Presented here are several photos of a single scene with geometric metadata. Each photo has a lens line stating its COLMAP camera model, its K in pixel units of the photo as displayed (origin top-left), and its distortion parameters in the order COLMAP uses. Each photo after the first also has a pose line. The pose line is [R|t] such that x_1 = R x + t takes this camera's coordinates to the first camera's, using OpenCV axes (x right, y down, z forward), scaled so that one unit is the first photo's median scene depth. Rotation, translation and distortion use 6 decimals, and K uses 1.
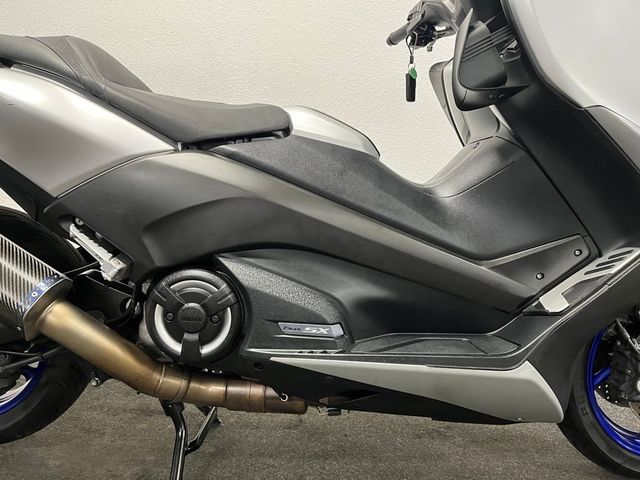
lens RADIAL K [[485.6, 0, 319.4], [0, 485.6, 236.2], [0, 0, 1]] dist [0.061230, -0.047205]
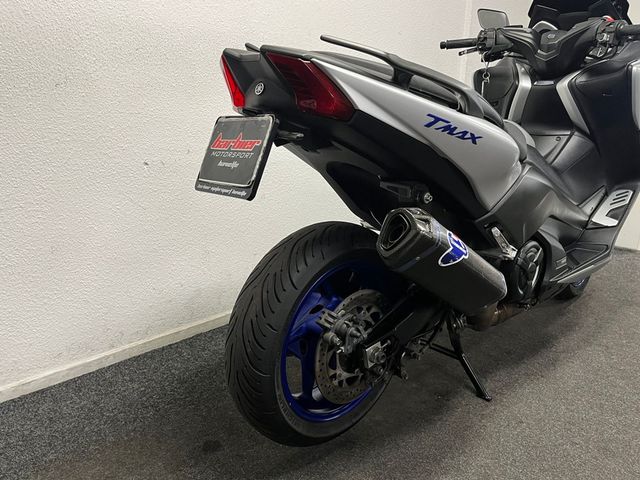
lens RADIAL K [[524.5, 0, 319.8], [0, 524.5, 237.6], [0, 0, 1]] dist [0.003561, 0.000104]
pose [[0.721627, -0.199108, 0.663031, -1.834597], [0.074644, 0.974542, 0.211414, -0.346030], [-0.688246, -0.103070, 0.718118, 0.246351]]
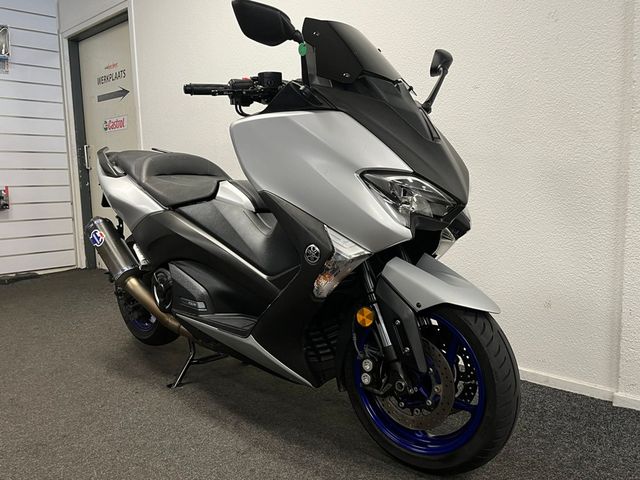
lens RADIAL K [[543.7, 0, 324.1], [0, 543.7, 241.0], [0, 0, 1]] dist [0.058553, -0.012355]
pose [[0.709983, 0.042912, -0.702910, 1.856924], [-0.038139, 0.999020, 0.022467, -0.124494], [0.703185, 0.010857, 0.710924, -0.190016]]
